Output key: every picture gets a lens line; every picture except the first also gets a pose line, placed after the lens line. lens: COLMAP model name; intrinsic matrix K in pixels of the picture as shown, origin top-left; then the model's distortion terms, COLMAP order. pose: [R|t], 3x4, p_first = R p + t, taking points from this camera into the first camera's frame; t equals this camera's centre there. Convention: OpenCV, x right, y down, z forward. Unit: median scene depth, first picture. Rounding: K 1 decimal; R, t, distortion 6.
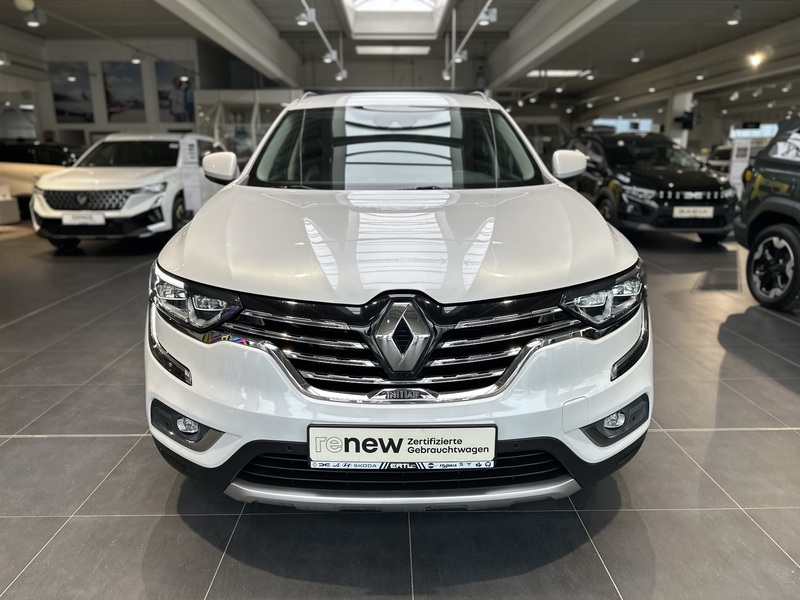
lens RADIAL K [[573.9, 0, 402.2], [0, 573.9, 292.8], [0, 0, 1]] dist [-0.000903, -0.008486]
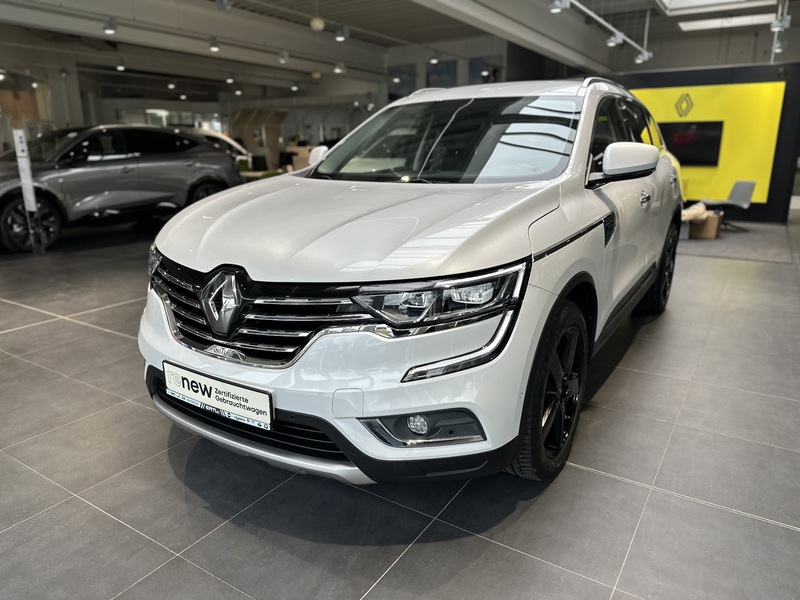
lens RADIAL K [[581.1, 0, 400.0], [0, 581.1, 300.0], [0, 0, 1]] dist [0.008622, -0.005391]
pose [[0.837491, 0.138001, -0.528738, 0.938727], [-0.126076, 0.990278, 0.058765, -0.048595], [0.531708, 0.017446, 0.846748, 0.165707]]
